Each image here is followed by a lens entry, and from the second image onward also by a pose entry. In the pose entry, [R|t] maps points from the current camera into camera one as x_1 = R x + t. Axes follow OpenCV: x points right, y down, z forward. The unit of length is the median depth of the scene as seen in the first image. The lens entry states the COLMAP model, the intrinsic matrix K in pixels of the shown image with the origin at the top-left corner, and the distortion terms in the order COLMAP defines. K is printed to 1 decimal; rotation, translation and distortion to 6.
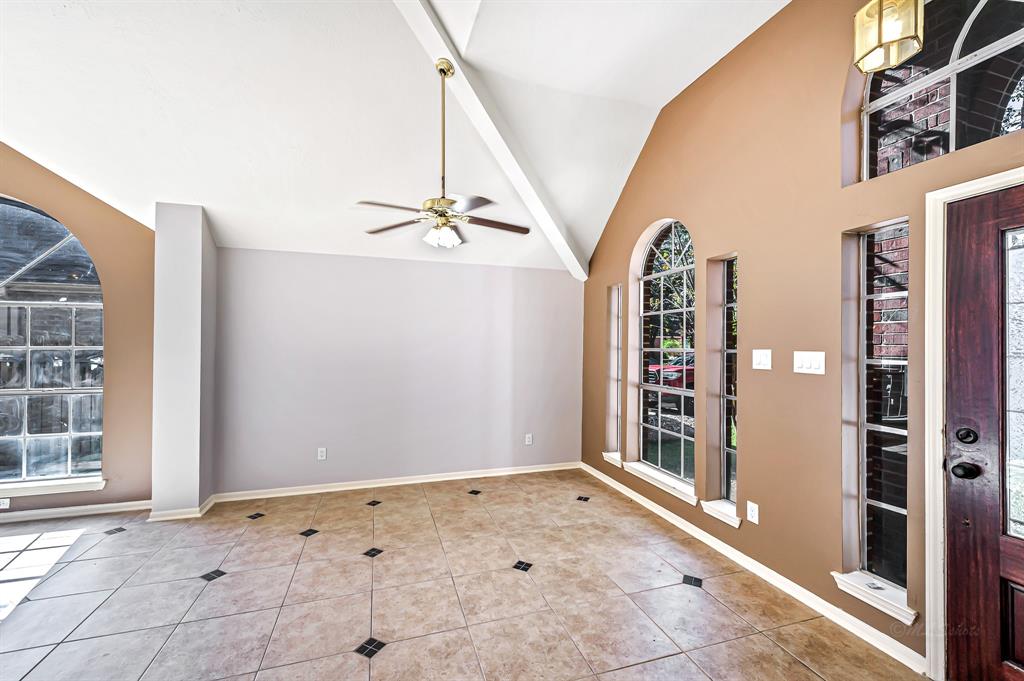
lens RADIAL K [[405.9, 0, 516.3], [0, 405.9, 342.1], [0, 0, 1]] dist [0.011055, -0.004793]
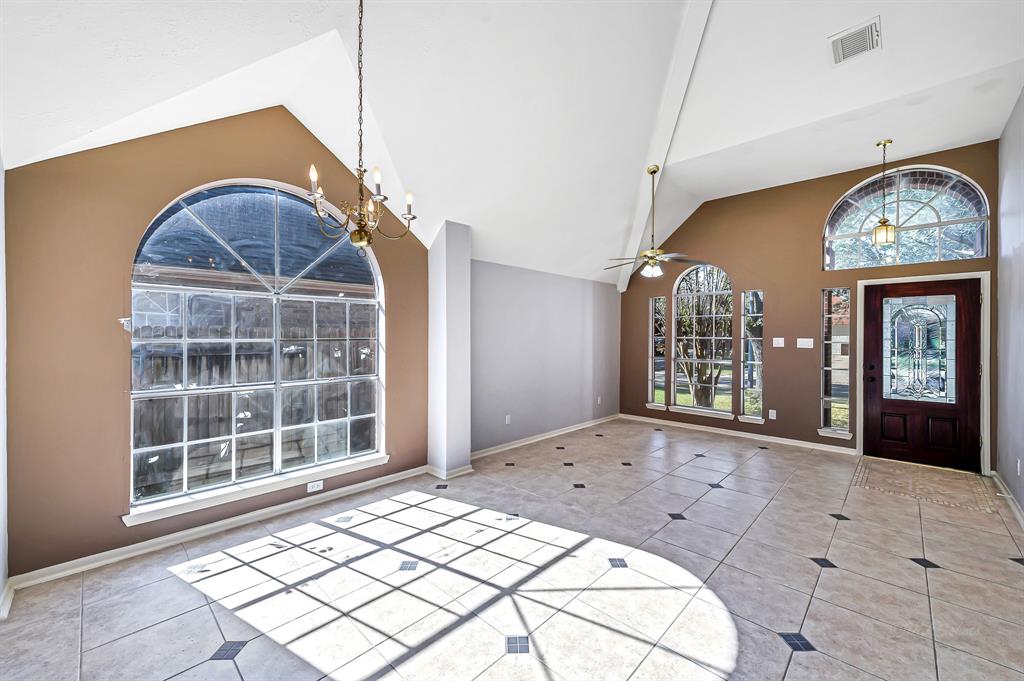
lens RADIAL K [[401.1, 0, 516.1], [0, 401.1, 336.0], [0, 0, 1]] dist [0.004491, -0.000520]
pose [[0.881841, -0.003624, 0.471533, -1.331908], [-0.002113, 0.999930, 0.011636, -0.009872], [-0.471542, -0.011258, 0.881772, -0.173720]]
